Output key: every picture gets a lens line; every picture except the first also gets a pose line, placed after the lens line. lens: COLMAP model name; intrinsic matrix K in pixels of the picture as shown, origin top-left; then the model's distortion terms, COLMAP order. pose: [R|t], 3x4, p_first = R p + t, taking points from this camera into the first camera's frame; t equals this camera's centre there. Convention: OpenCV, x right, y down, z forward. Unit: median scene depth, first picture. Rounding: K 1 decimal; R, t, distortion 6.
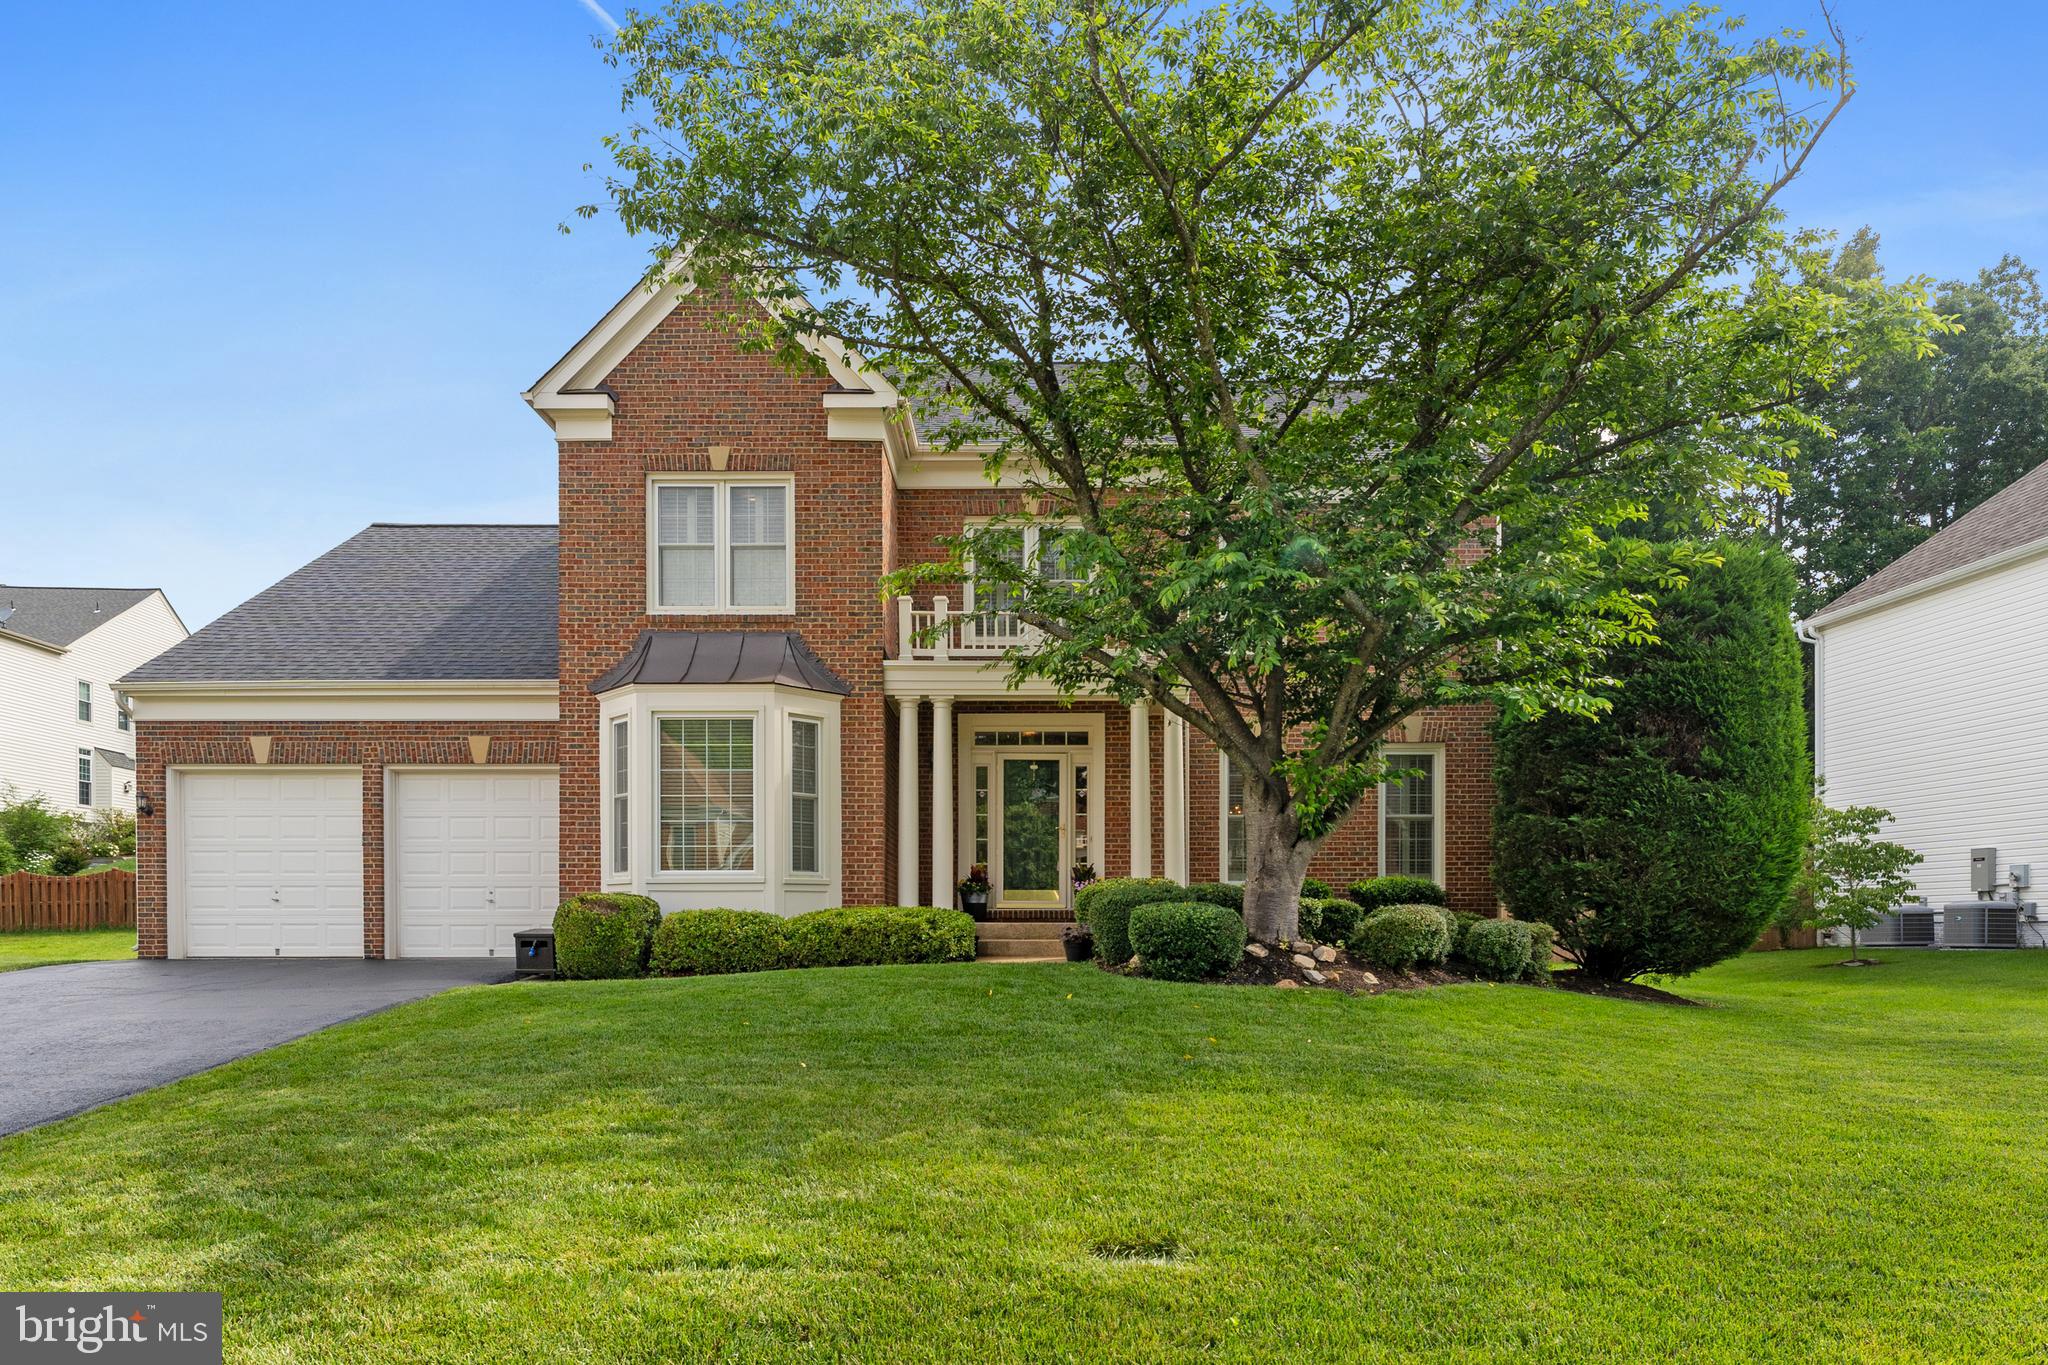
lens RADIAL K [[1115.4, 0, 1029.4], [0, 1115.4, 931.5], [0, 0, 1]] dist [0.000386, -0.001160]
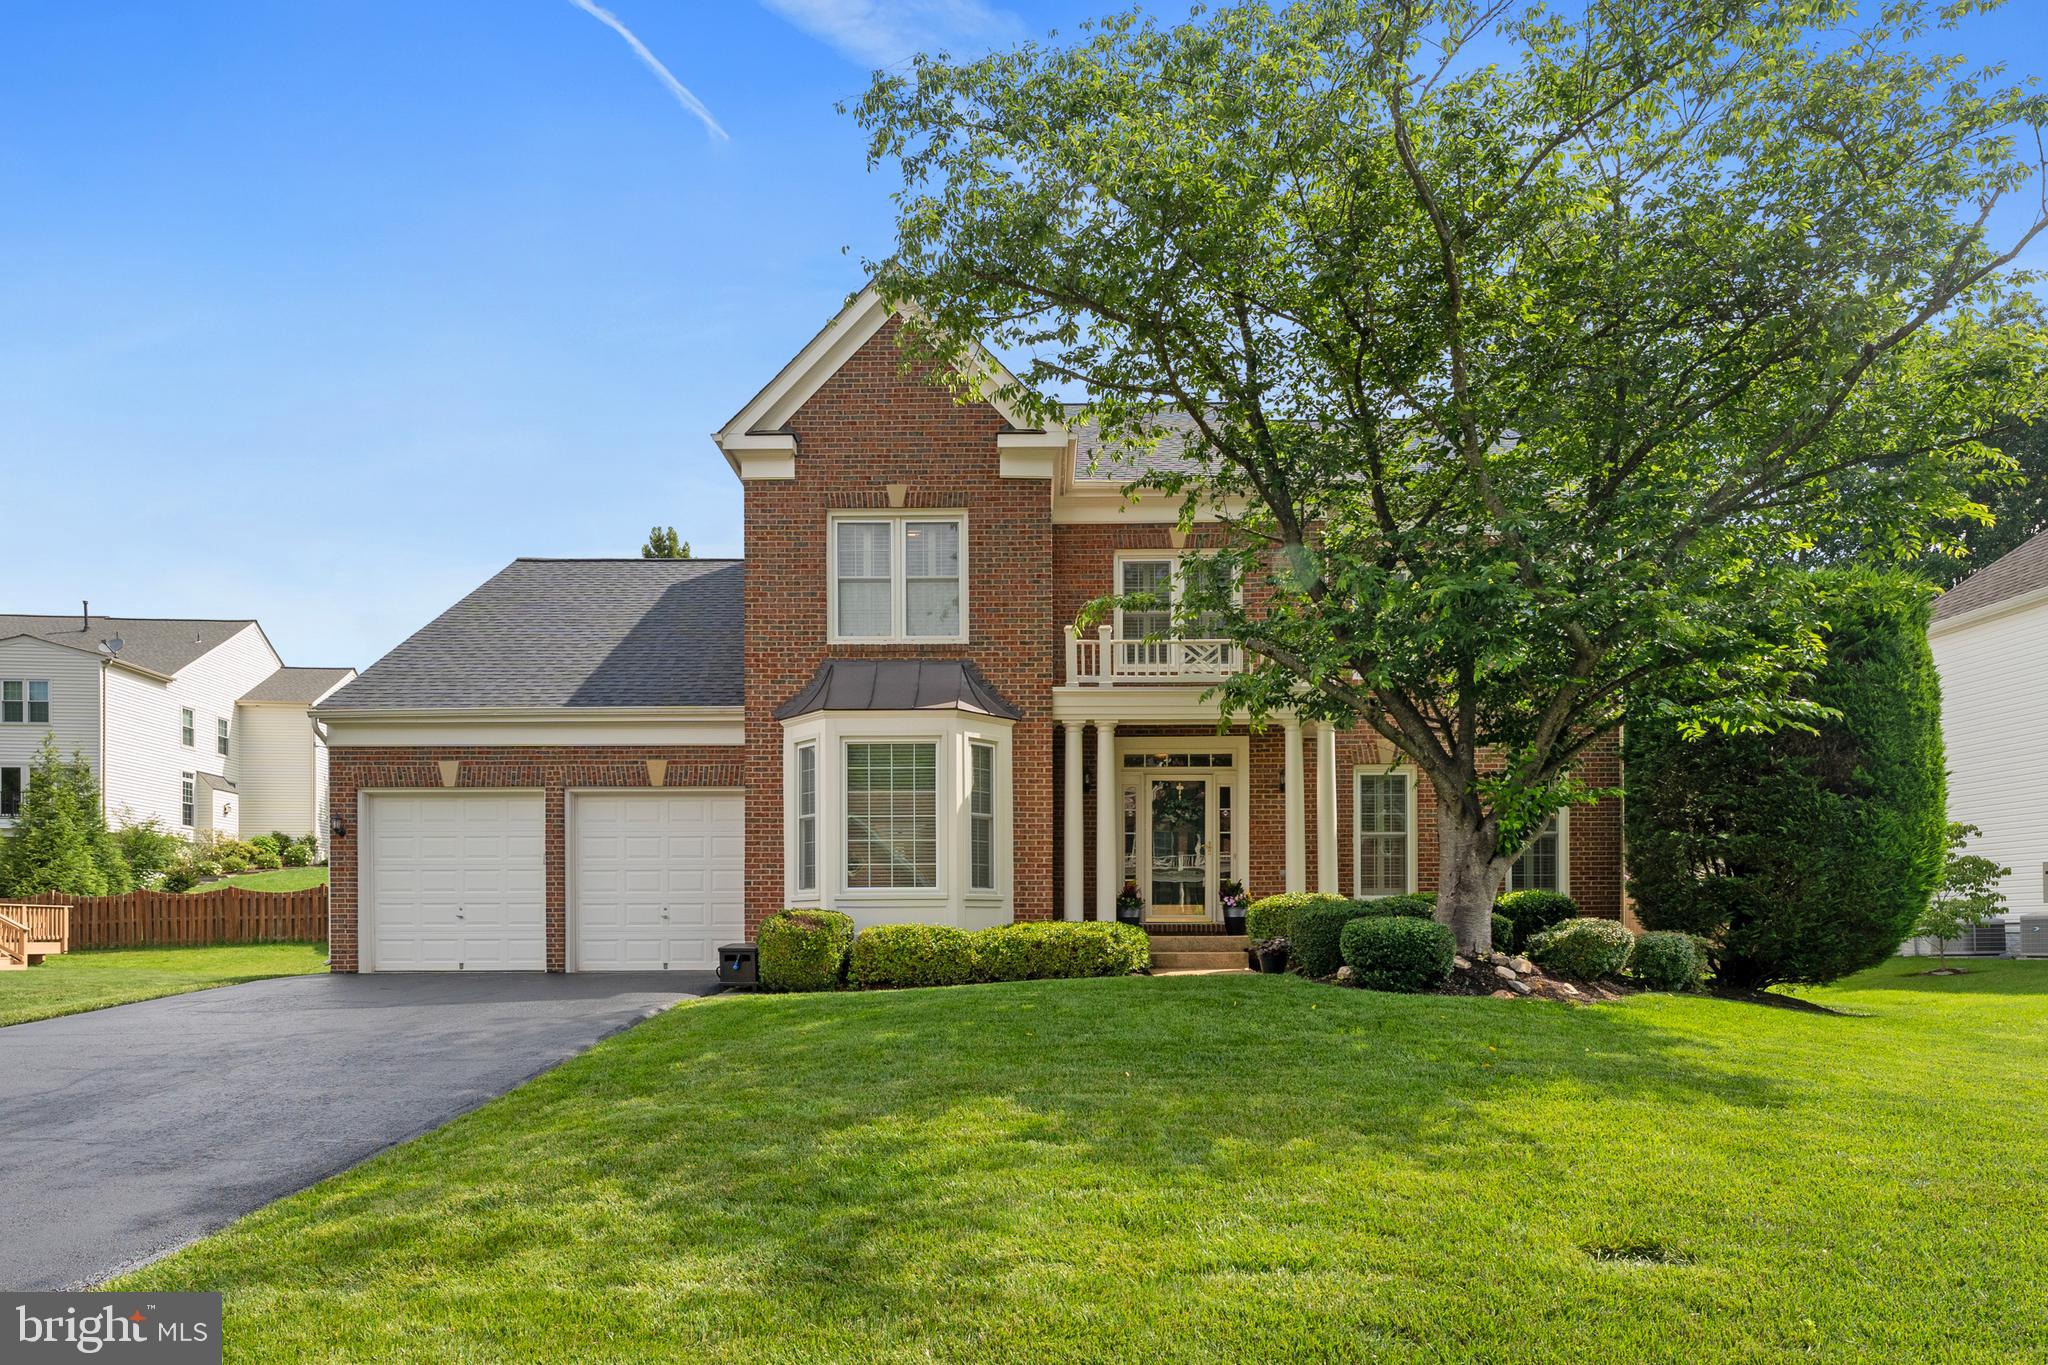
lens RADIAL K [[1063.4, 0, 1044.9], [0, 1063.4, 933.4], [0, 0, 1]] dist [0.003383, -0.000517]
pose [[0.999989, -0.003074, -0.003521, -0.135669], [0.003042, 0.999954, -0.009143, -0.001677], [0.003549, 0.009132, 0.999952, 0.000190]]
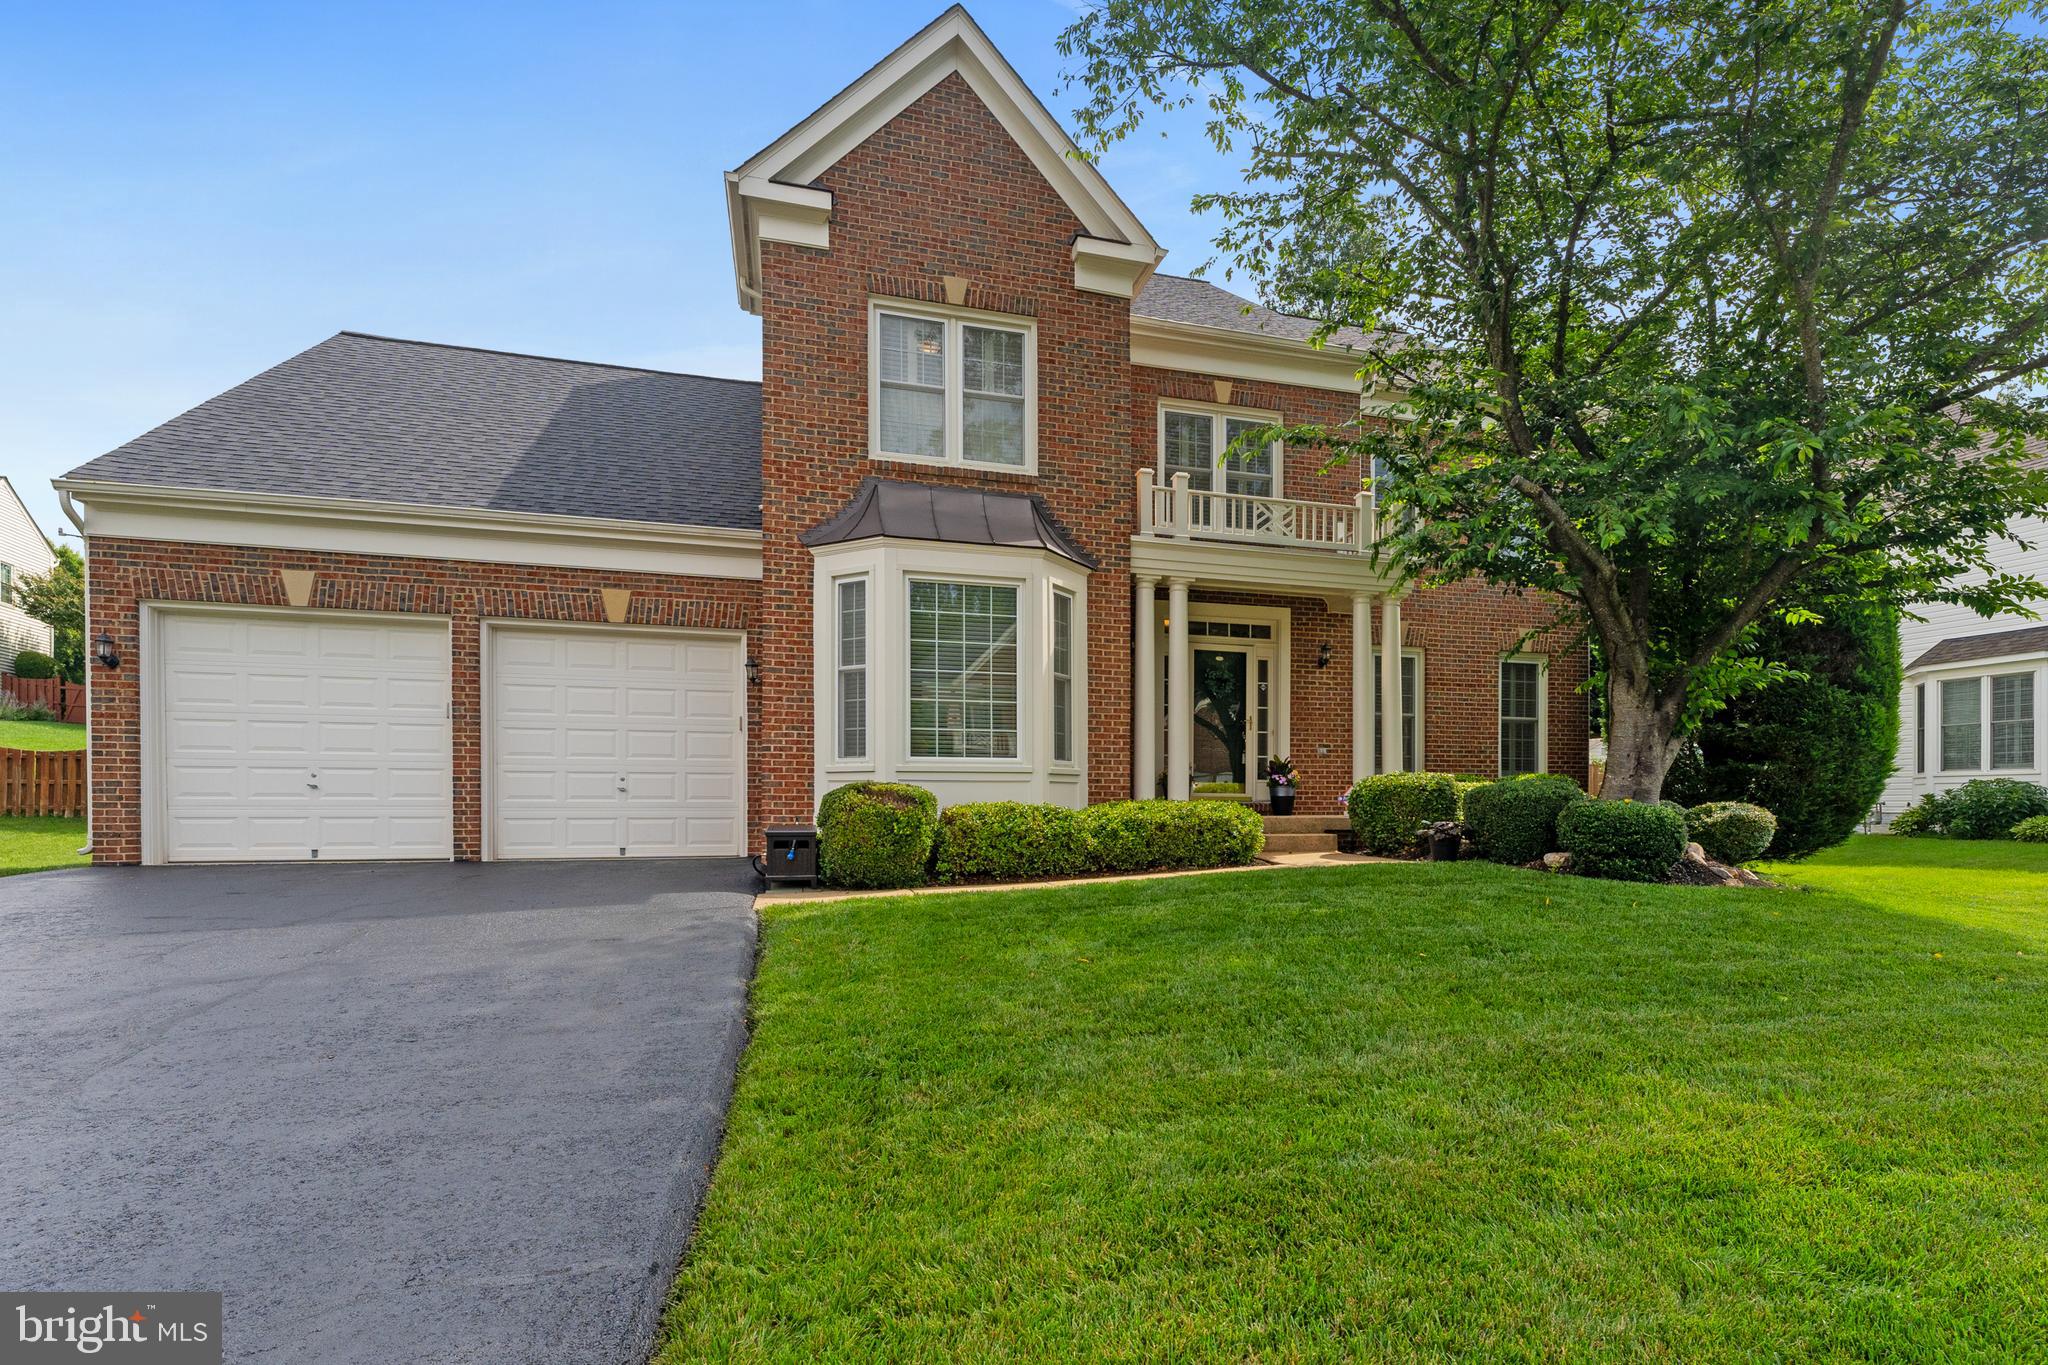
lens RADIAL K [[958.0, 0, 1098.1], [0, 958.0, 813.8], [0, 0, 1]] dist [0.001999, 0.000235]
pose [[0.959331, 0.000268, 0.282282, -0.383554], [0.000094, 0.999999, -0.001267, -0.009164], [-0.282282, 0.001242, 0.959331, 0.240397]]
